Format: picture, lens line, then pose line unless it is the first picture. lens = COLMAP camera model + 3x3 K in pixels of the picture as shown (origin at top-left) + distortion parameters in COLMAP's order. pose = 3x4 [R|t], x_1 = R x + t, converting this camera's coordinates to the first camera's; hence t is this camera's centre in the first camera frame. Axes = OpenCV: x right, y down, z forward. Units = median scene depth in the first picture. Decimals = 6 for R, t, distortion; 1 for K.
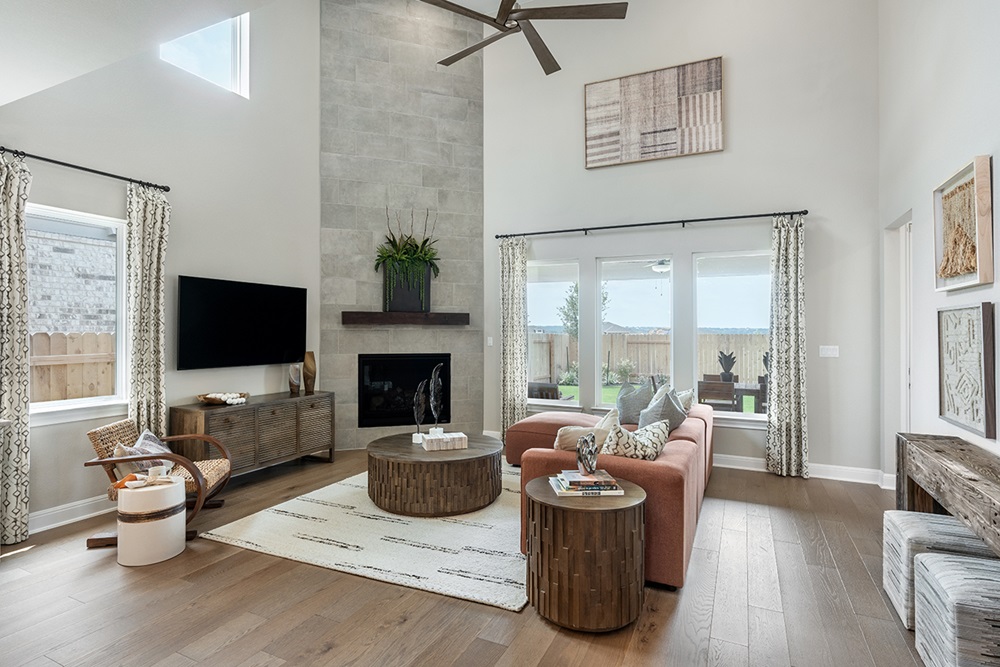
lens RADIAL K [[511.9, 0, 496.1], [0, 511.9, 327.7], [0, 0, 1]] dist [-0.002659, 0.000399]
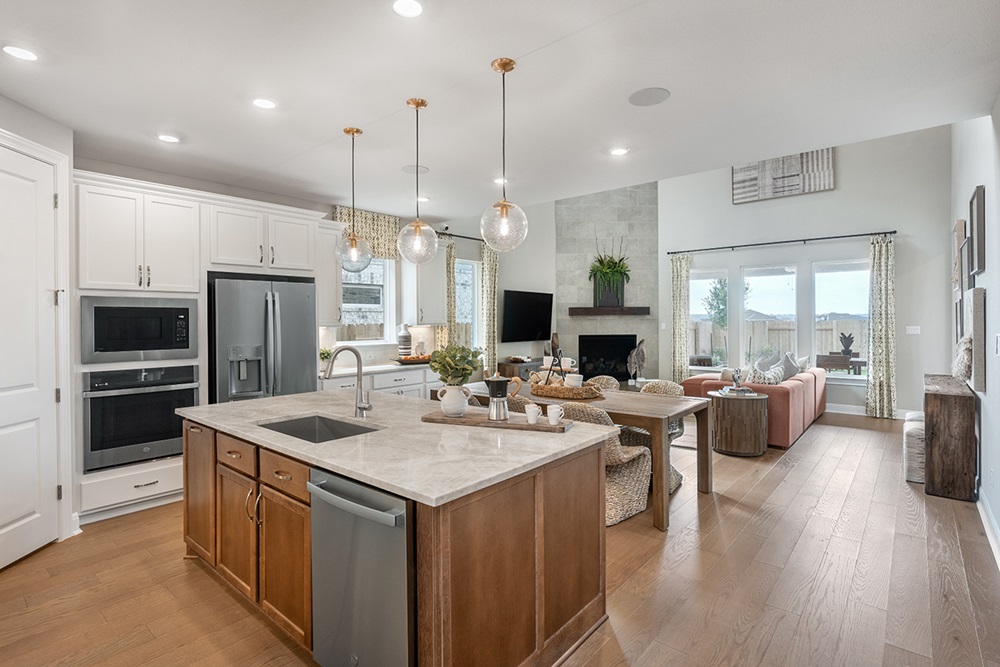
lens RADIAL K [[653.4, 0, 503.4], [0, 653.4, 337.6], [0, 0, 1]] dist [0.003880, -0.000885]
pose [[0.989422, -0.008663, -0.144808, -0.205292], [0.013066, 0.999480, 0.029481, -0.001100], [0.144477, -0.031061, 0.989021, -0.946918]]
